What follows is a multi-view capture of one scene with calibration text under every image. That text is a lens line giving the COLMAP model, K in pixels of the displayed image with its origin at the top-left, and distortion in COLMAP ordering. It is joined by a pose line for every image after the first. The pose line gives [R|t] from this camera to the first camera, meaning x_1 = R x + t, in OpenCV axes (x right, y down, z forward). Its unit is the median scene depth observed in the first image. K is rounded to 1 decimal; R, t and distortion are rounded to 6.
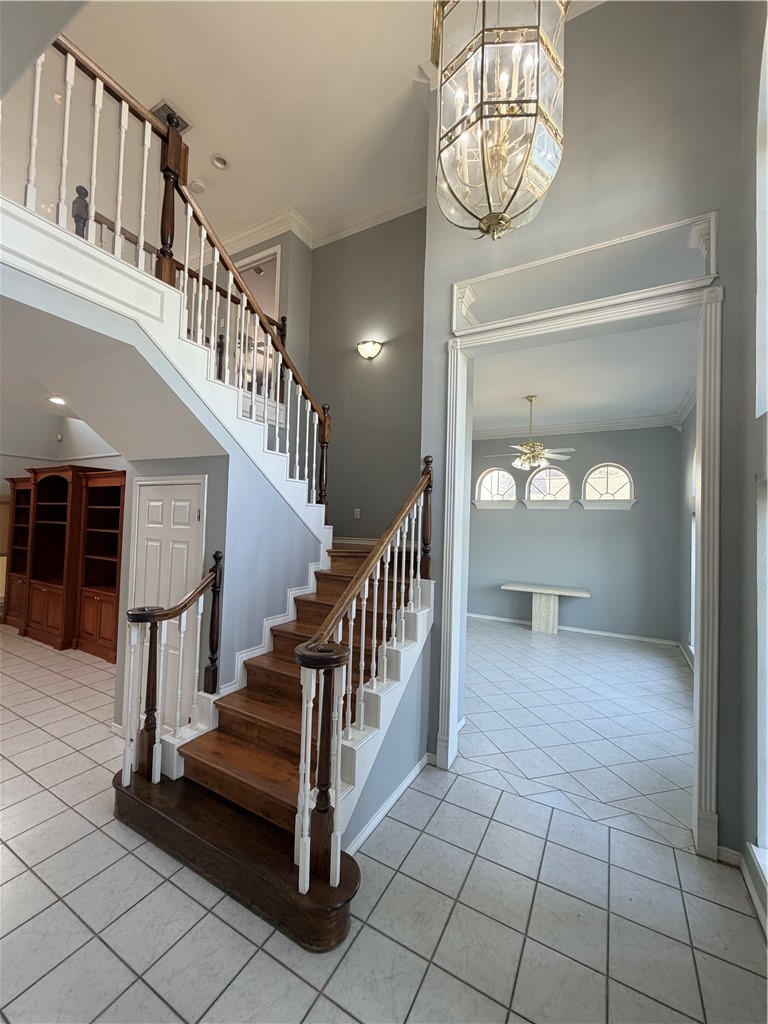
lens RADIAL K [[409.2, 0, 384.0], [0, 409.2, 512.0], [0, 0, 1]] dist [-0.001328, 0.000148]
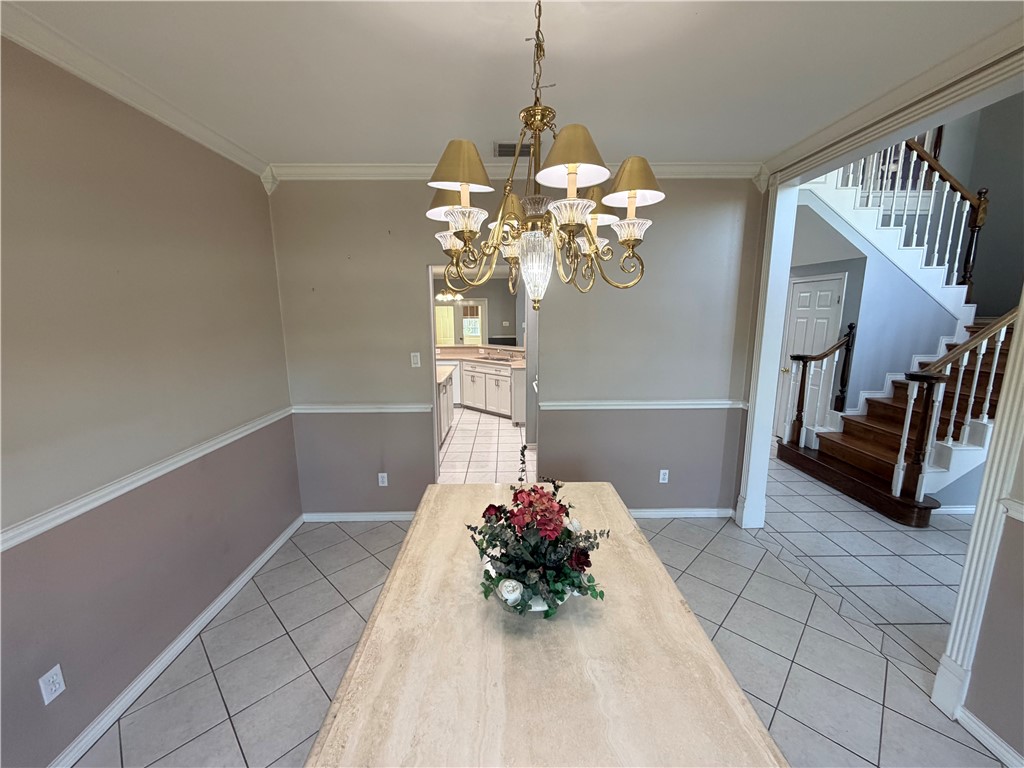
lens RADIAL K [[409.2, 0, 510.0], [0, 409.2, 384.6], [0, 0, 1]] dist [-0.001328, 0.000148]
pose [[0.495918, 0.116563, -0.860510, 0.336820], [0.043638, 0.986353, 0.158758, 0.027089], [0.867272, -0.116281, 0.484064, -0.975805]]
